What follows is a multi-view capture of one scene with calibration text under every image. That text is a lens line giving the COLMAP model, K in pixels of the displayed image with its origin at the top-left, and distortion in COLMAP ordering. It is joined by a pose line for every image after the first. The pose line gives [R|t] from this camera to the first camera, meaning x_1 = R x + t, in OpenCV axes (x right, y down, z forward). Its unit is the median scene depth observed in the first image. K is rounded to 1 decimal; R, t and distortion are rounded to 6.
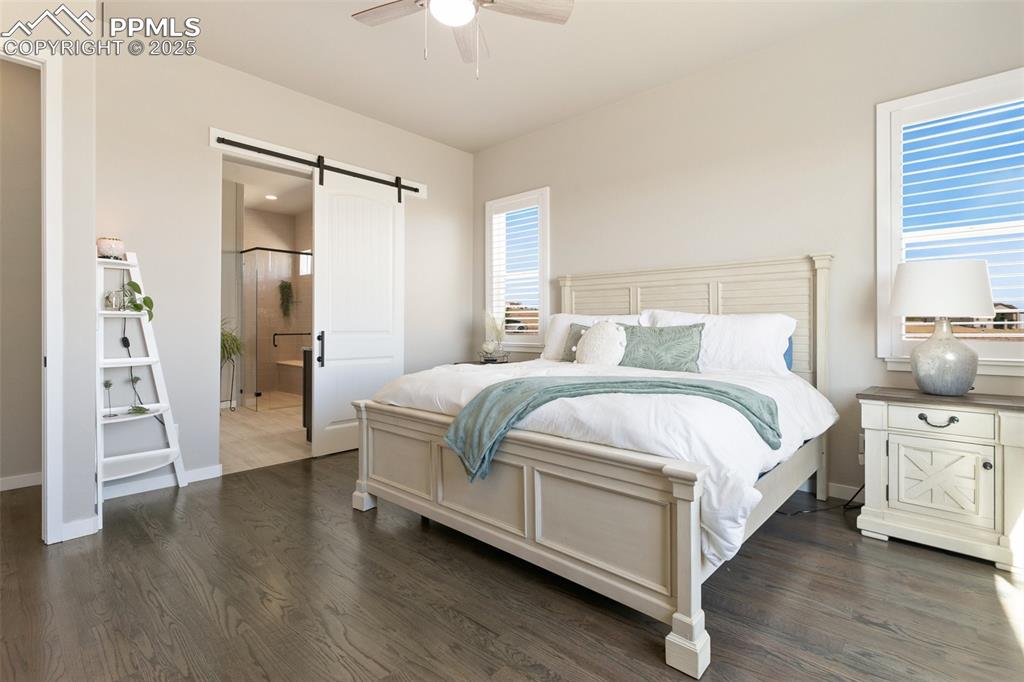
lens RADIAL K [[482.9, 0, 506.2], [0, 482.9, 325.3], [0, 0, 1]] dist [-0.006043, 0.000810]
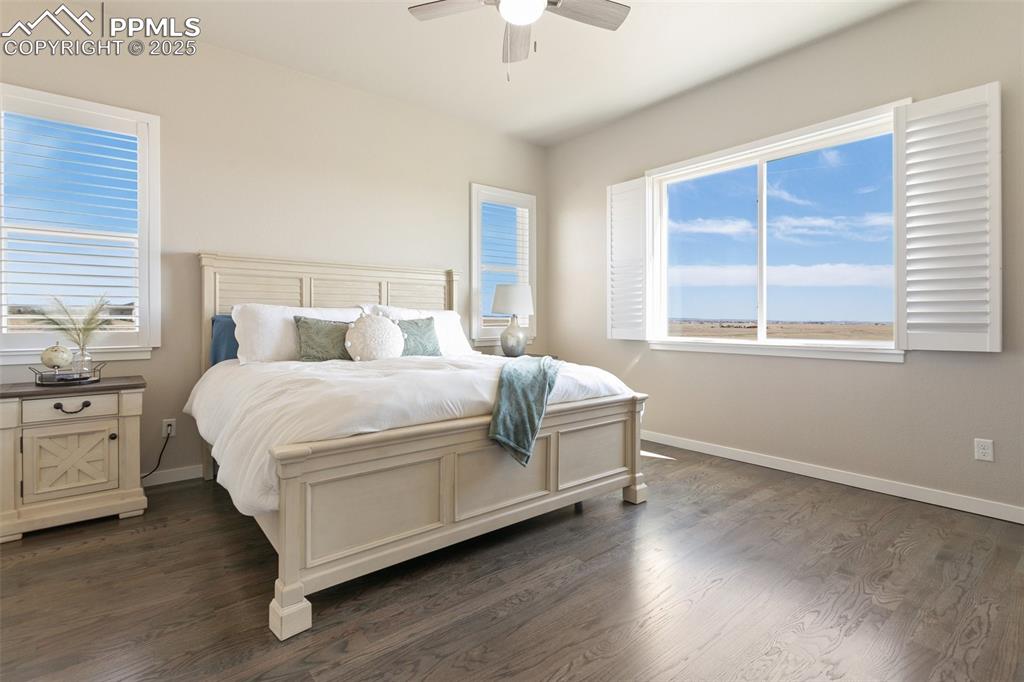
lens RADIAL K [[482.9, 0, 506.2], [0, 482.9, 325.3], [0, 0, 1]] dist [-0.006043, 0.000810]
pose [[0.149127, -0.010546, 0.988762, -0.832810], [-0.000308, 0.999943, 0.010711, 0.003428], [-0.988818, -0.001902, 0.149115, 0.659358]]
